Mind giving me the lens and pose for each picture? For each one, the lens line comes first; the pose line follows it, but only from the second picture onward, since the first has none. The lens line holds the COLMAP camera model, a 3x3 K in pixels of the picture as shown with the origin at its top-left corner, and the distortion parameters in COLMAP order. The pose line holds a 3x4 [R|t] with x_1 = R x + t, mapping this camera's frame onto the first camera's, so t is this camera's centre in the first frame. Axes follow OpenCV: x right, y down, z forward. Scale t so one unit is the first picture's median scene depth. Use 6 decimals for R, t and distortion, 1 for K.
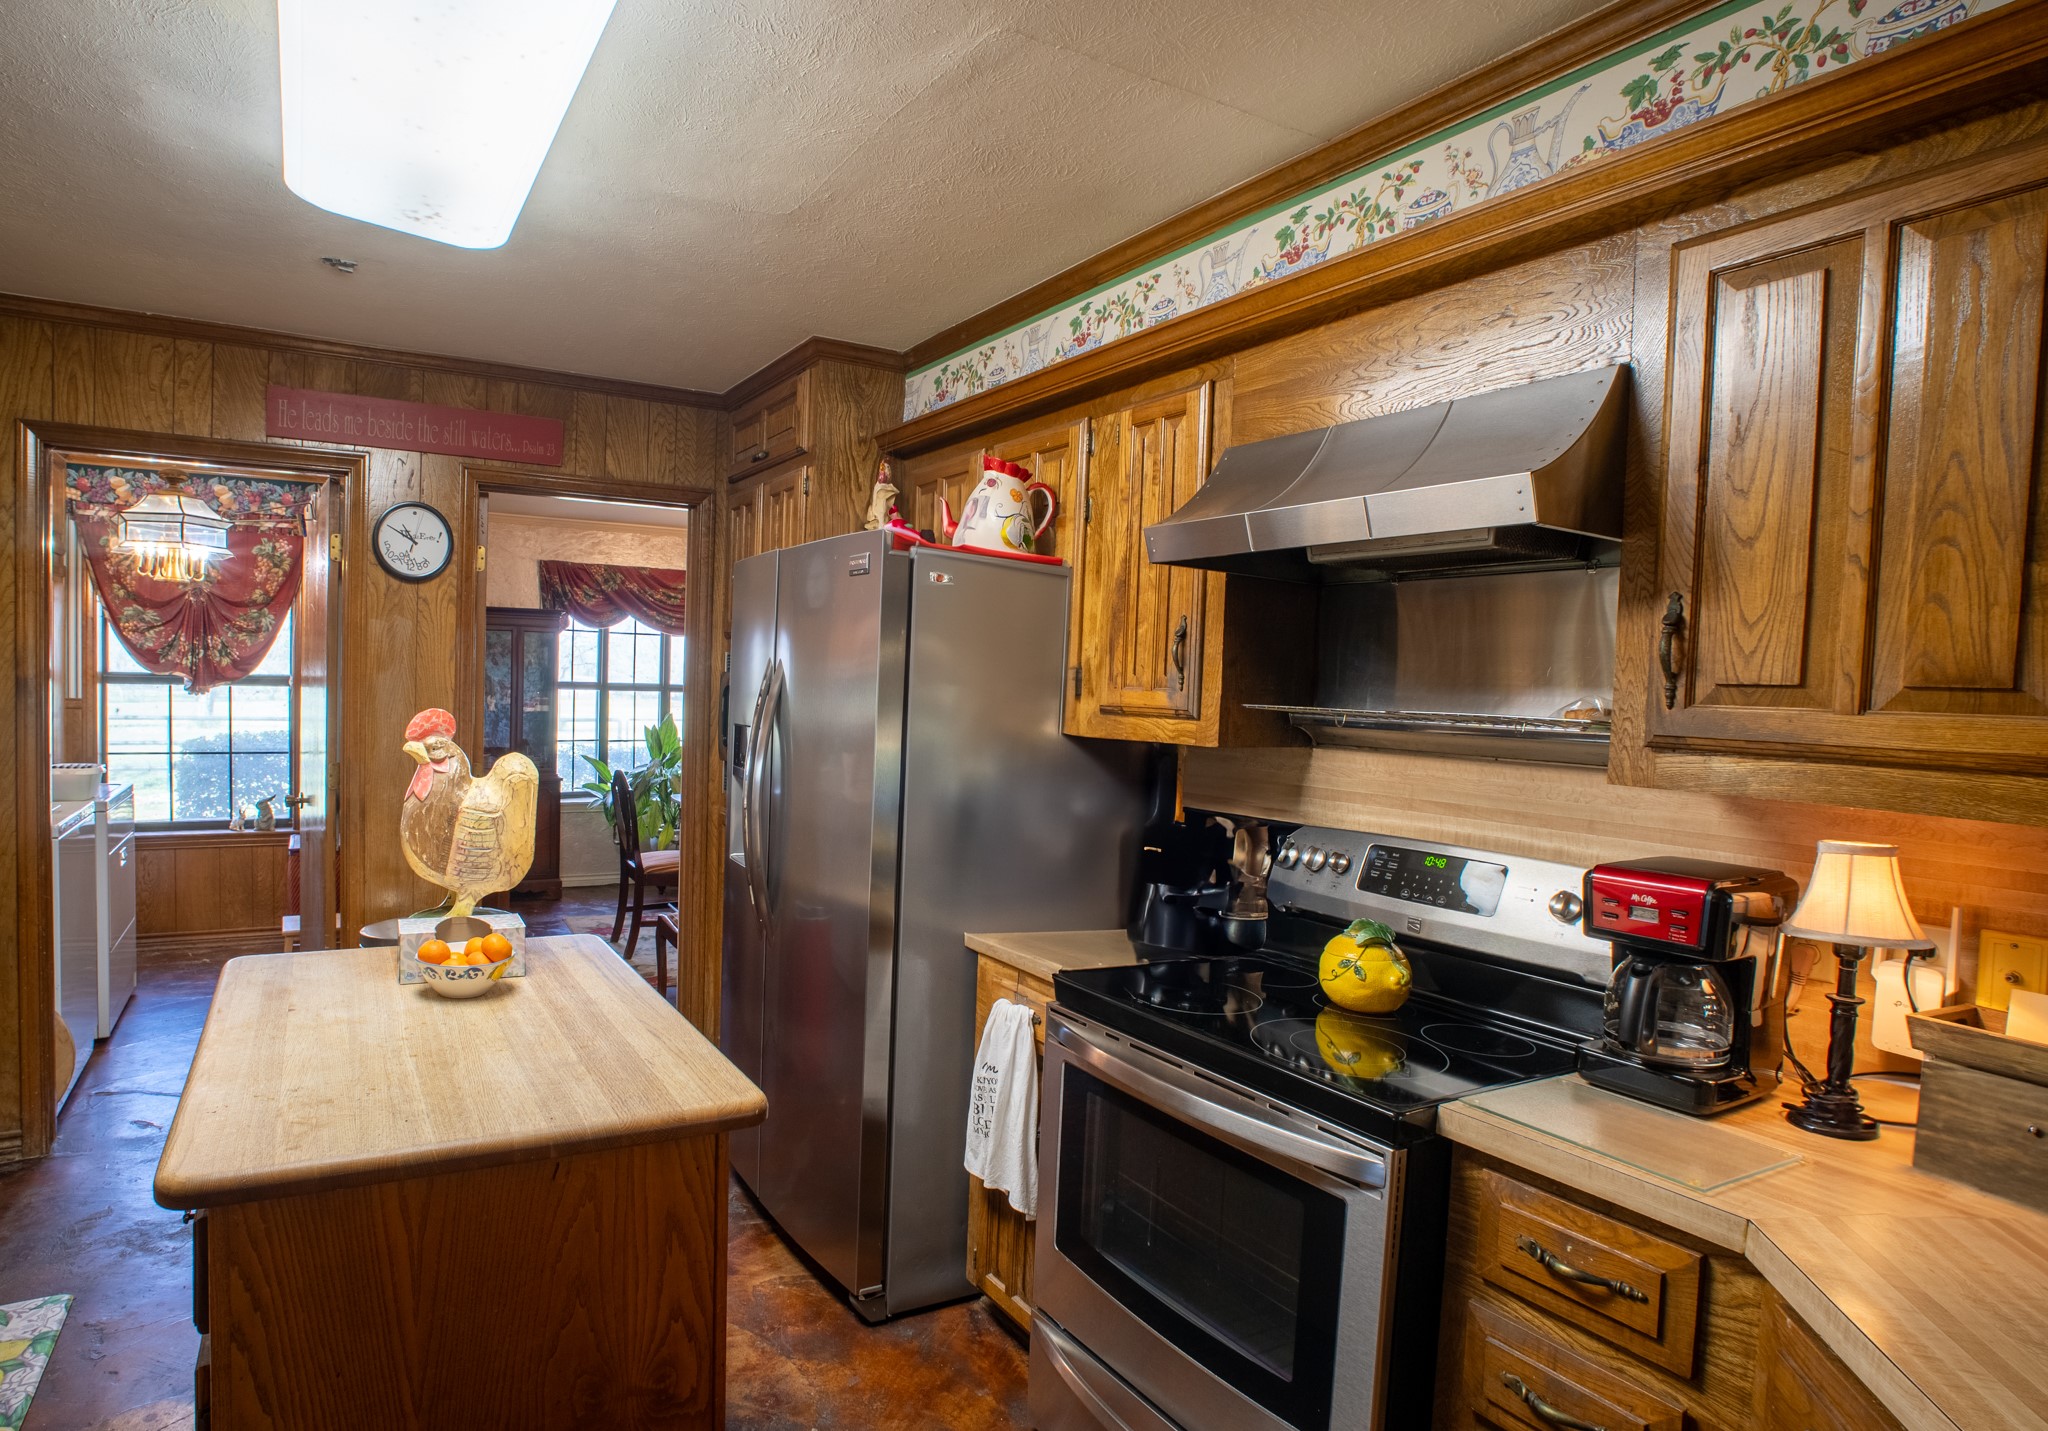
lens RADIAL K [[1195.3, 0, 1030.6], [0, 1195.3, 731.9], [0, 0, 1]] dist [0.003865, 0.001863]
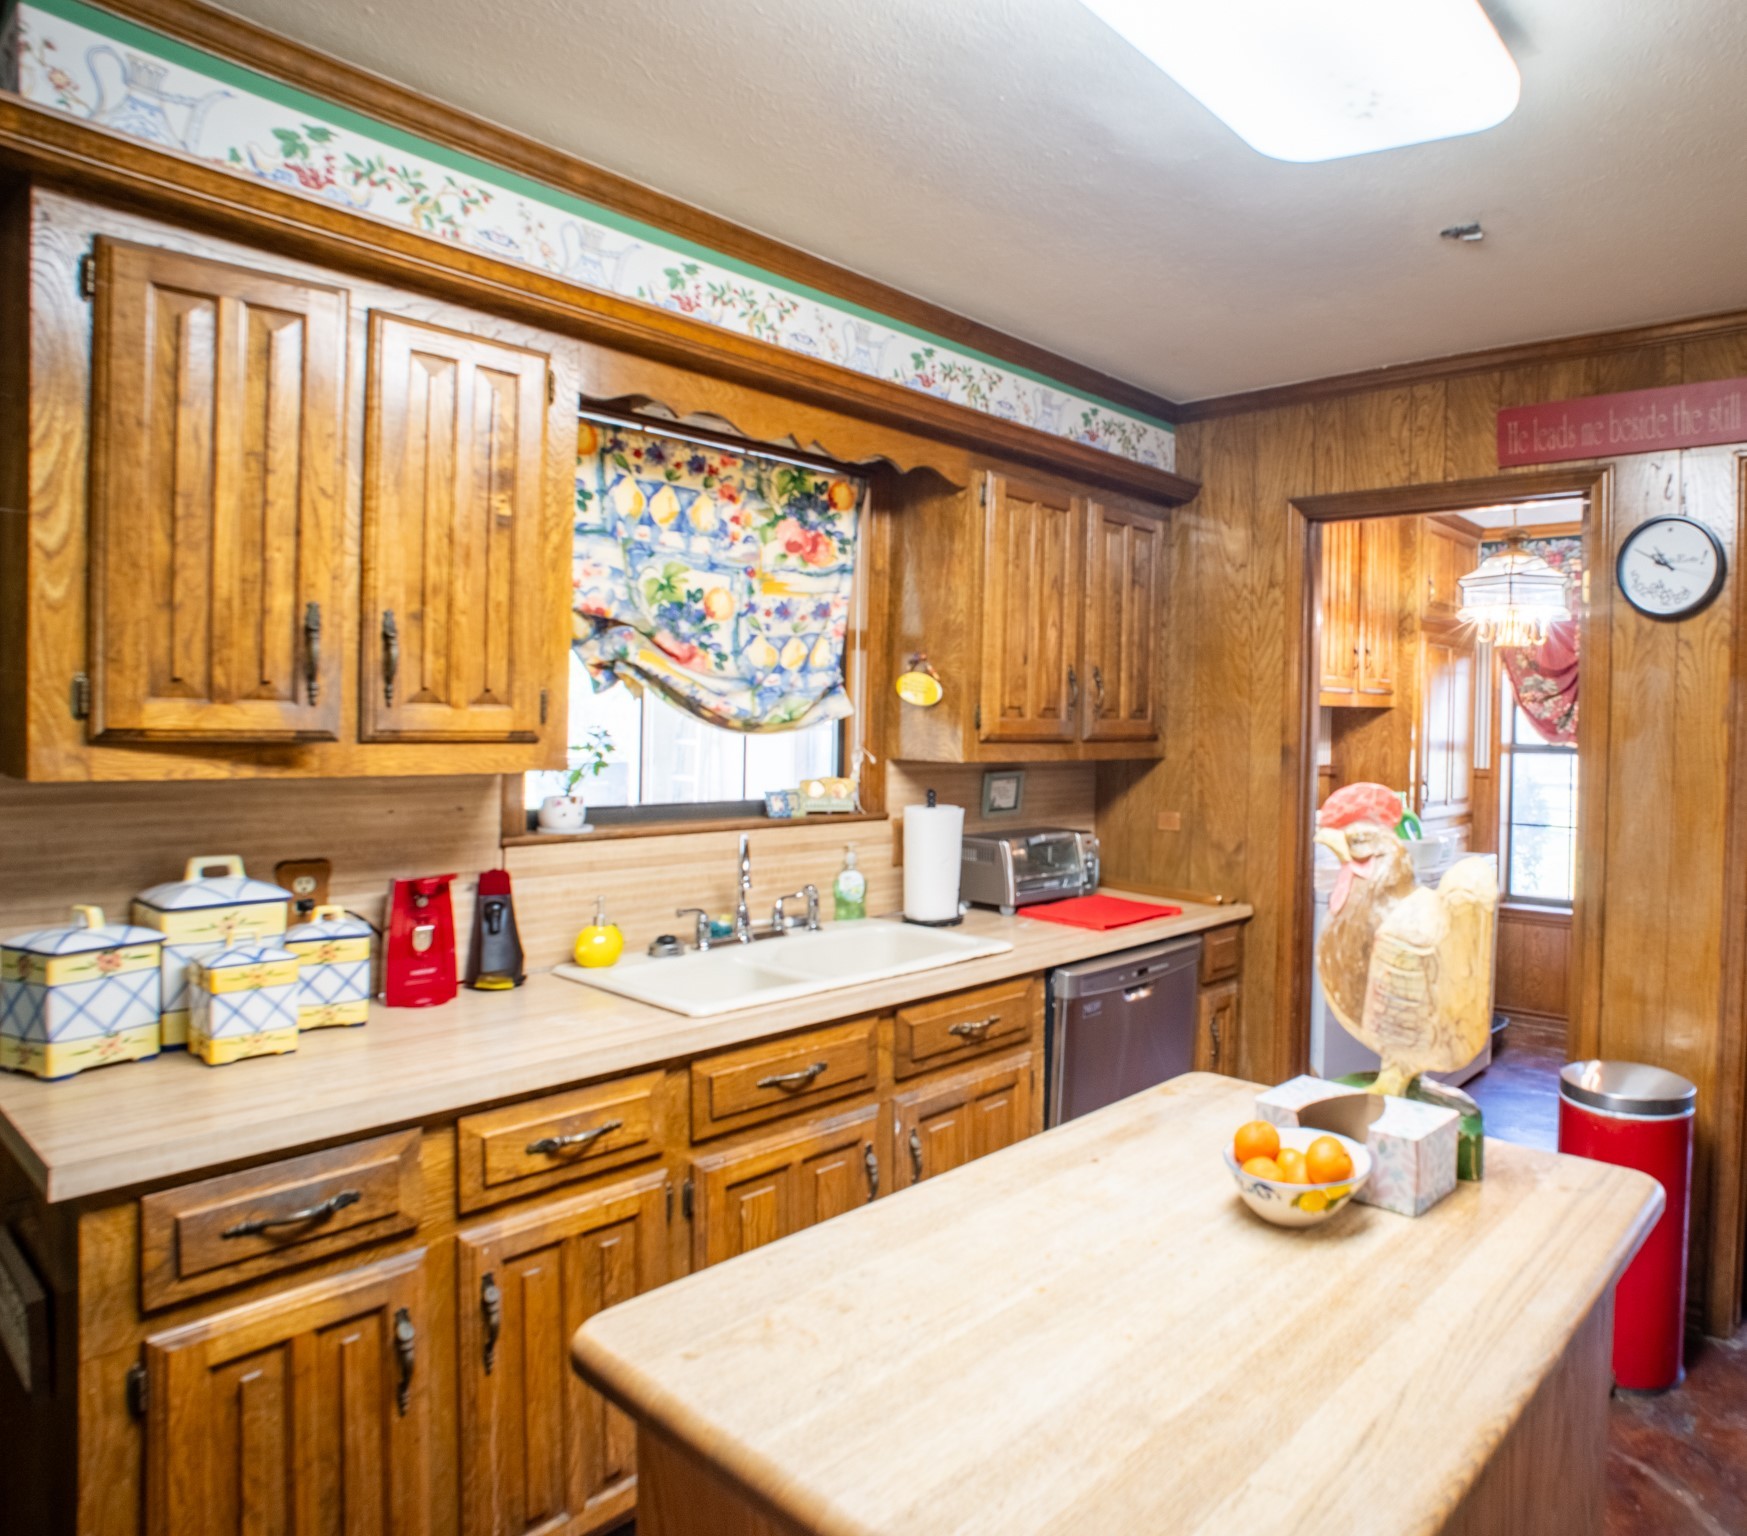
lens RADIAL K [[1224.0, 0, 877.6], [0, 1224.0, 718.9], [0, 0, 1]] dist [-0.071465, -0.000502]
pose [[0.297521, -0.020949, -0.954486, 0.032302], [-0.049289, 0.998089, -0.037270, -0.006369], [0.953442, 0.058134, 0.295920, 0.195385]]
